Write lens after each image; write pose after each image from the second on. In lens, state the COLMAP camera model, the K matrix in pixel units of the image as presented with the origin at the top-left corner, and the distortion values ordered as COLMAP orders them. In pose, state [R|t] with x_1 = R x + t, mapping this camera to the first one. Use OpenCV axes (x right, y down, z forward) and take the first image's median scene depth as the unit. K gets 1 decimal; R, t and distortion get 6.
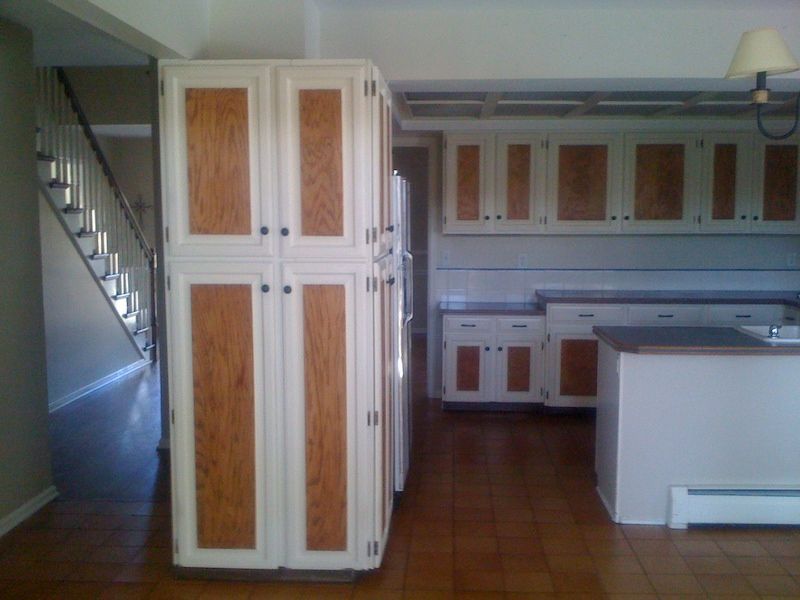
lens RADIAL K [[881.5, 0, 402.2], [0, 881.5, 324.1], [0, 0, 1]] dist [0.097263, -0.415241]
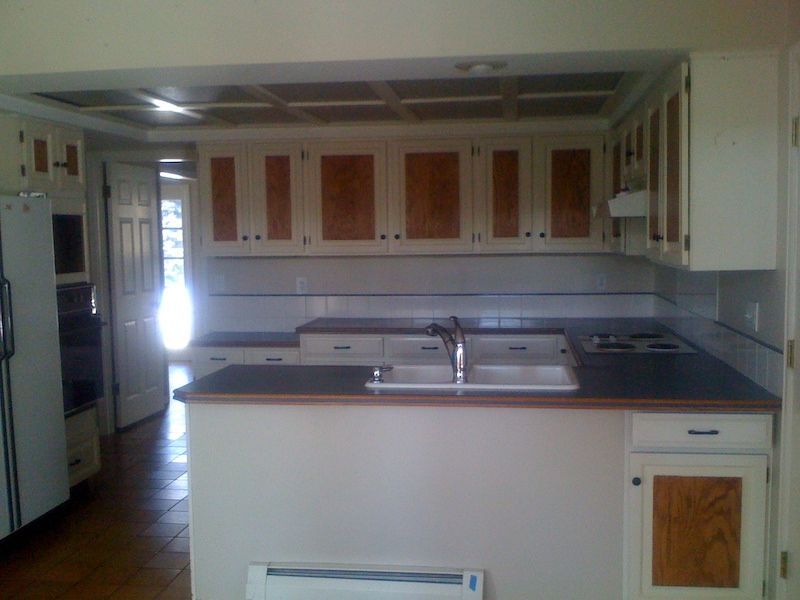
lens RADIAL K [[881.5, 0, 402.2], [0, 881.5, 324.1], [0, 0, 1]] dist [0.097263, -0.415241]
pose [[0.996775, -0.004375, -0.080128, 0.328998], [0.002597, 0.999749, -0.022275, -0.012868], [0.080205, 0.021995, 0.996536, 0.124070]]
